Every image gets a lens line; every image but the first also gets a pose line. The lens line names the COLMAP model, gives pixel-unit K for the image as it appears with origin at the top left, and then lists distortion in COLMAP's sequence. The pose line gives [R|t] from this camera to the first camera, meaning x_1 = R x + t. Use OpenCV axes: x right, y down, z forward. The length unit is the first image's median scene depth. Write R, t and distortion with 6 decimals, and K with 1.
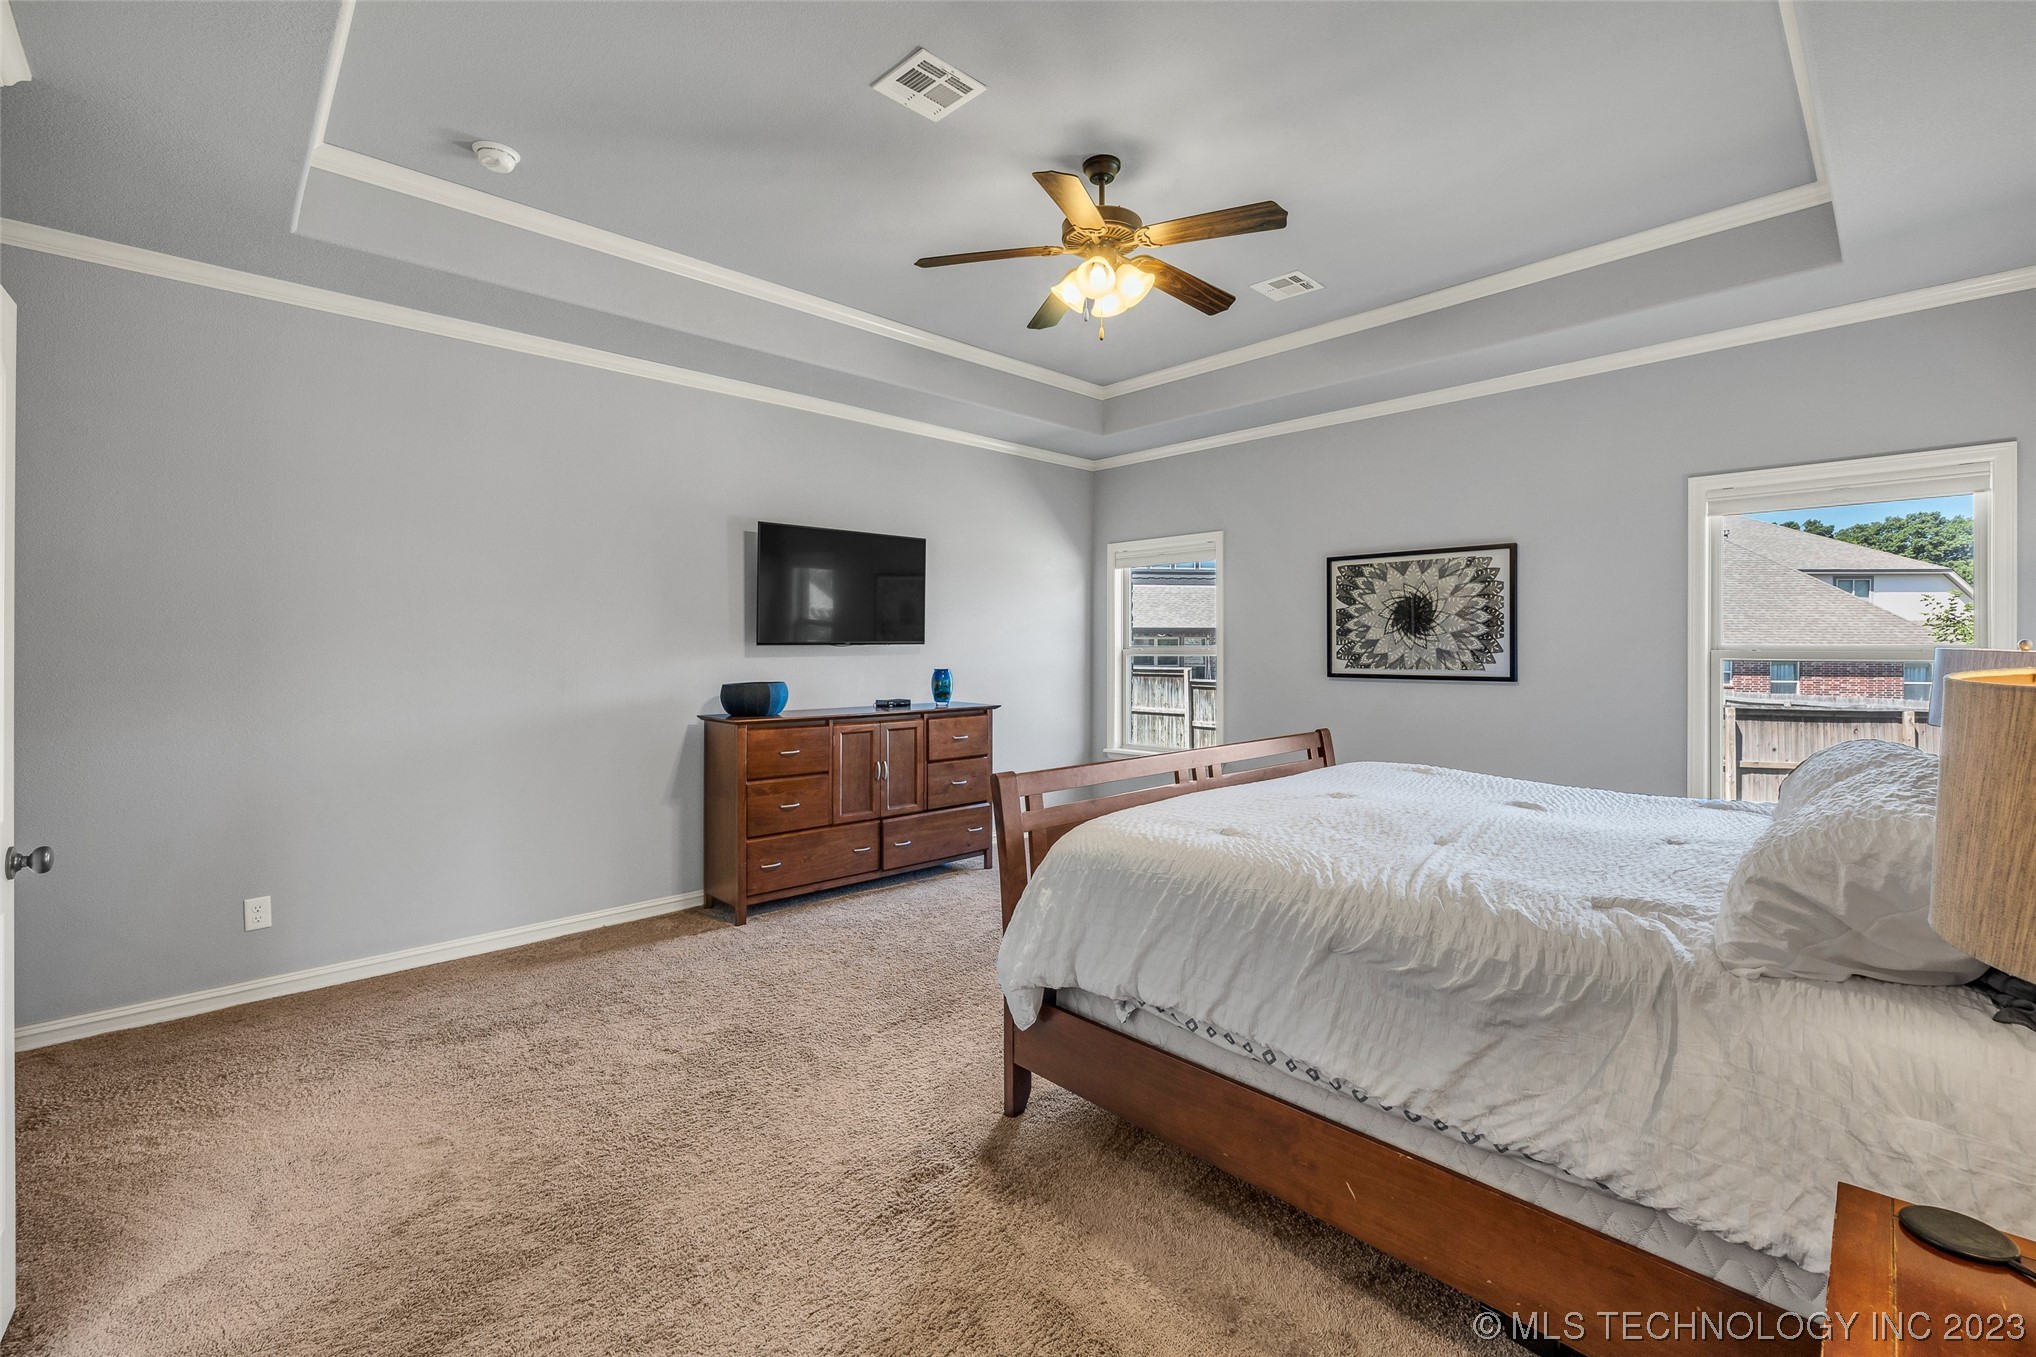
lens RADIAL K [[864.5, 0, 1013.1], [0, 864.5, 661.2], [0, 0, 1]] dist [-0.001547, -0.000344]
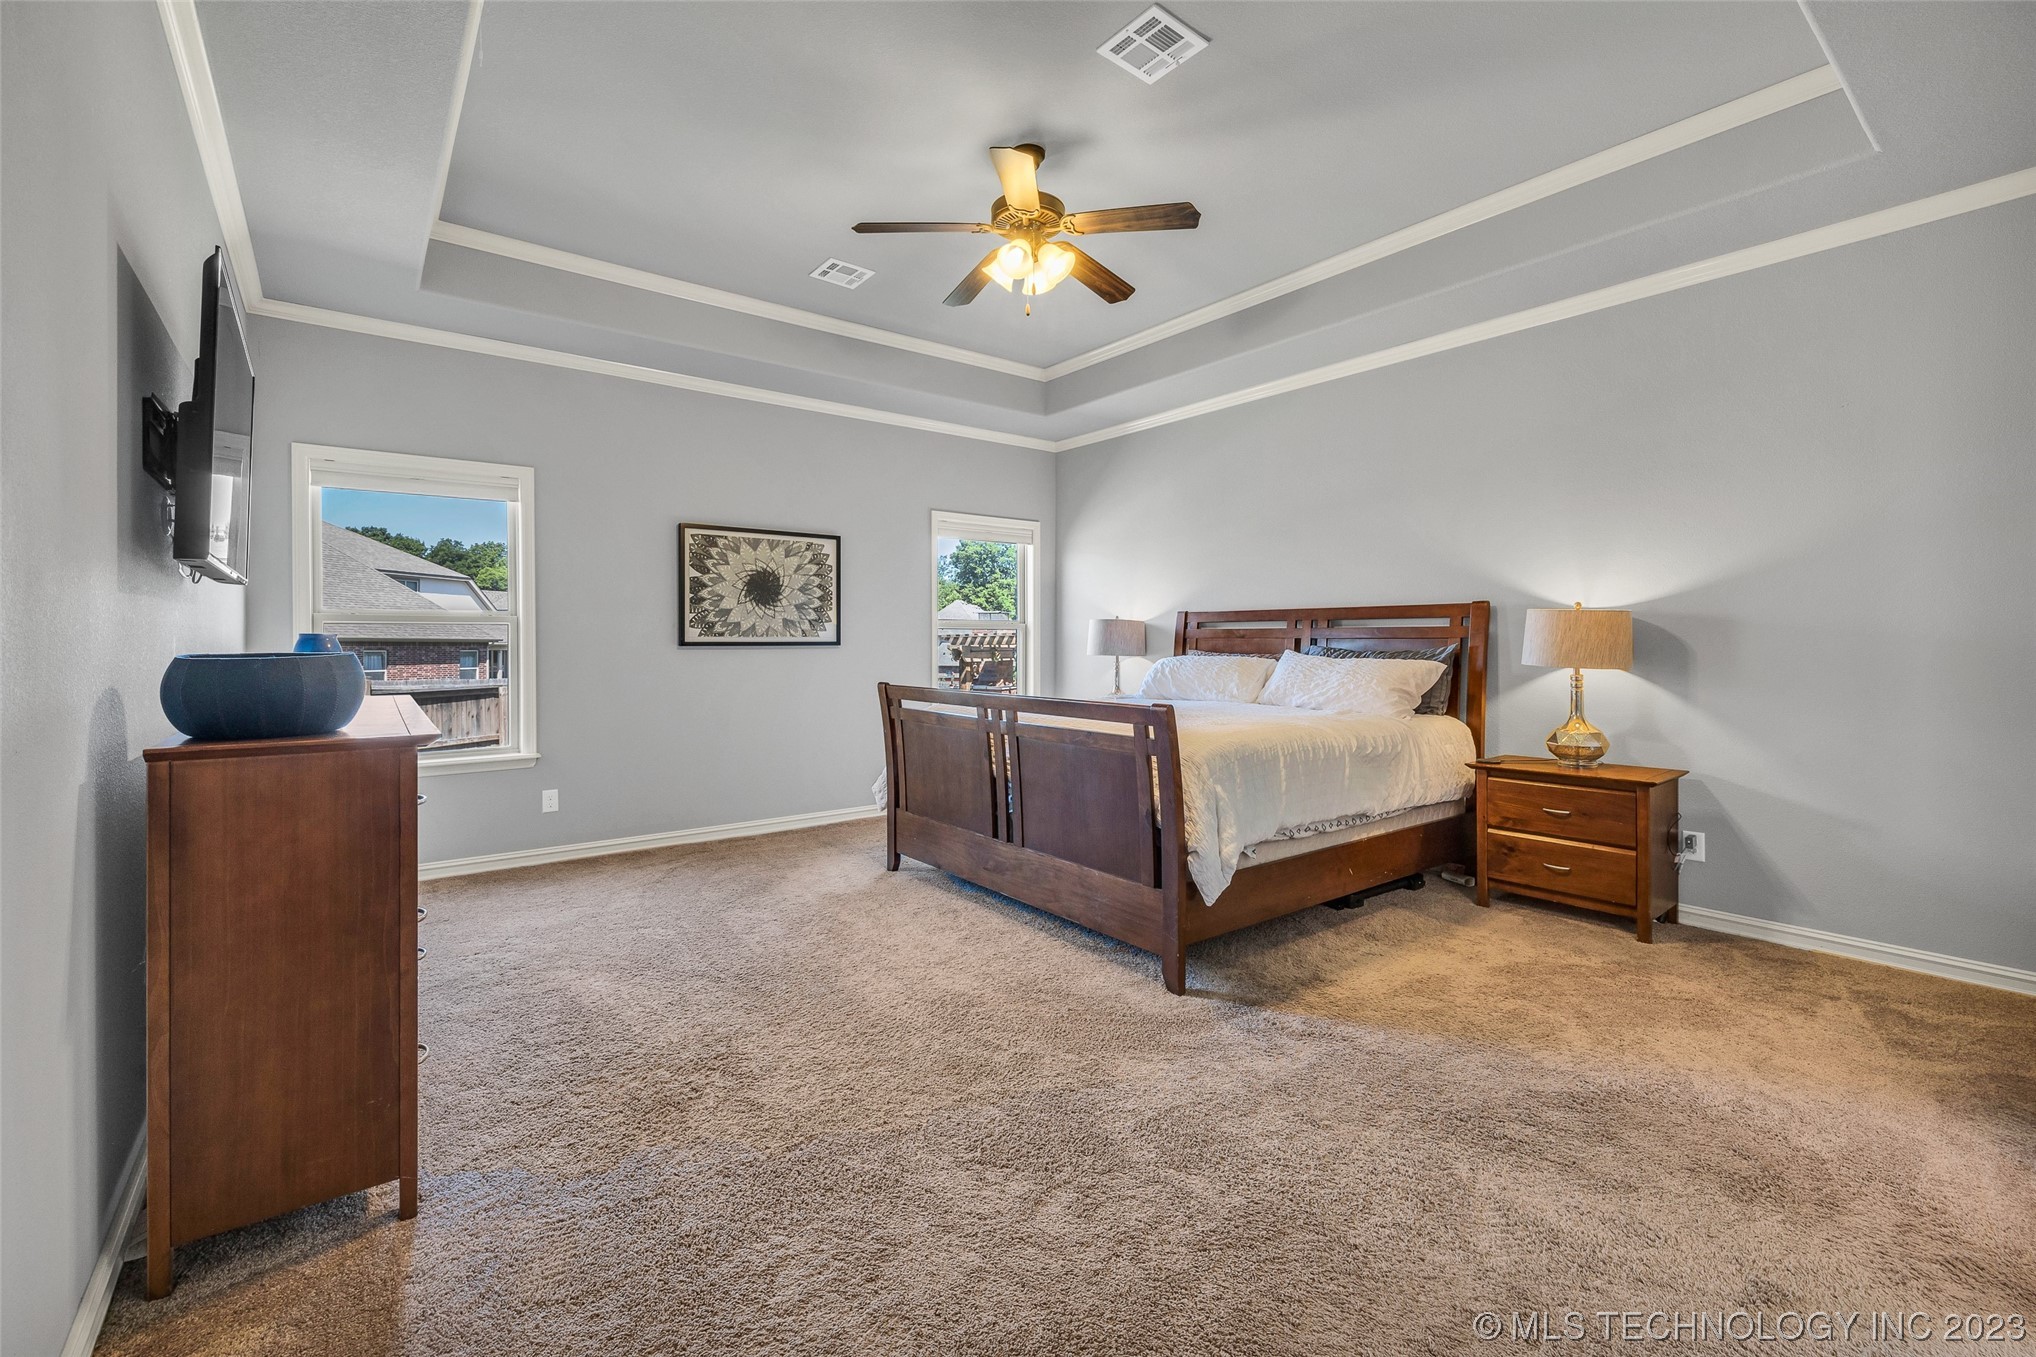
lens RADIAL K [[864.5, 0, 1011.4], [0, 864.5, 657.1], [0, 0, 1]] dist [-0.001547, -0.000344]
pose [[0.104126, -0.016731, 0.994423, -0.599156], [0.016995, 0.999742, 0.015041, 0.024093], [-0.994419, 0.015334, 0.104383, 0.557404]]
